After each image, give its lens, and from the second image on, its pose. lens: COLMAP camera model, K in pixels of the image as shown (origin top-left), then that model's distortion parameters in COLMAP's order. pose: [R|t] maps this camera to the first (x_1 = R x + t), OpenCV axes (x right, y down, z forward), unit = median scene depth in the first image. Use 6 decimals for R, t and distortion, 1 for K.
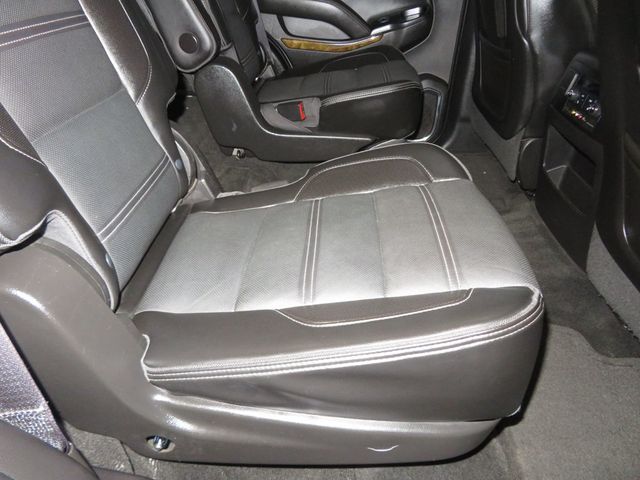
lens RADIAL K [[464.7, 0, 319.4], [0, 464.7, 242.1], [0, 0, 1]] dist [-0.005408, 0.007551]
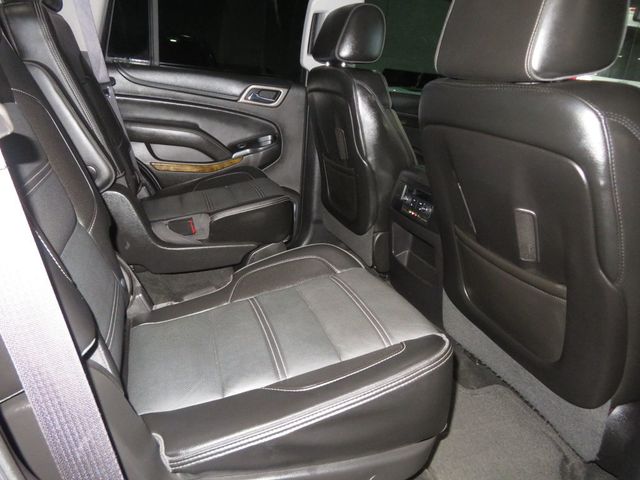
lens RADIAL K [[464.7, 0, 319.9], [0, 464.7, 238.1], [0, 0, 1]] dist [-0.005408, 0.007551]
pose [[0.931280, -0.085521, 0.354125, -0.225366], [0.162164, 0.967755, -0.192749, 0.016154], [-0.326222, 0.236929, 0.915119, -0.170214]]
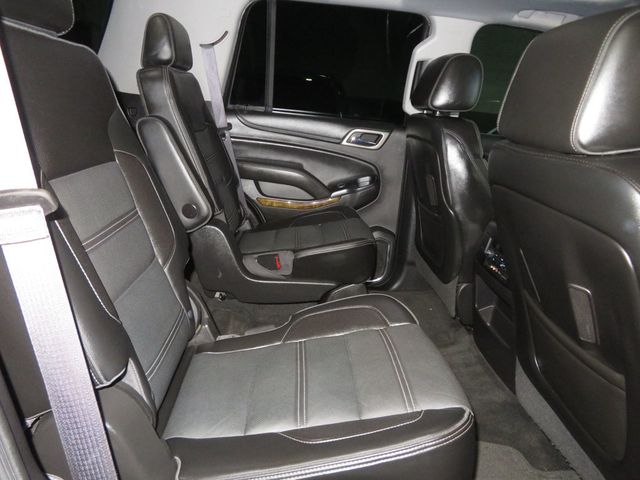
lens RADIAL K [[464.7, 0, 321.7], [0, 464.7, 236.4], [0, 0, 1]] dist [-0.005408, 0.007551]
pose [[0.994819, 0.008135, 0.101339, -0.070736], [0.020597, 0.959995, -0.279259, -0.010167], [-0.099557, 0.279899, 0.954853, -0.264503]]
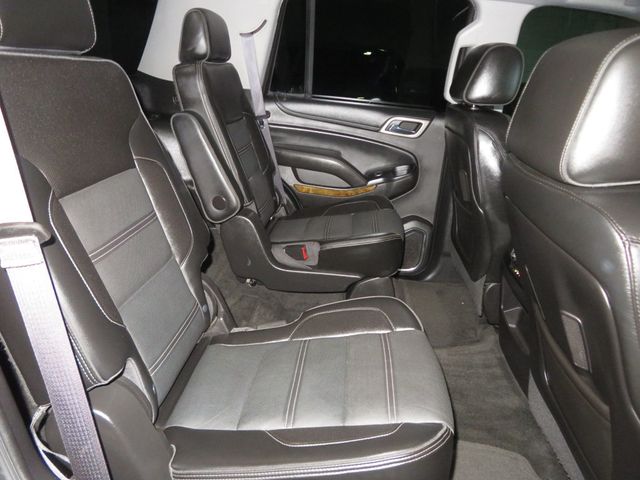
lens RADIAL K [[464.7, 0, 320.4], [0, 464.7, 237.0], [0, 0, 1]] dist [-0.005408, 0.007551]
pose [[0.998725, 0.042642, -0.027013, 0.054415], [-0.047491, 0.975114, -0.216557, -0.083799], [0.017107, 0.217563, 0.975896, -0.323285]]
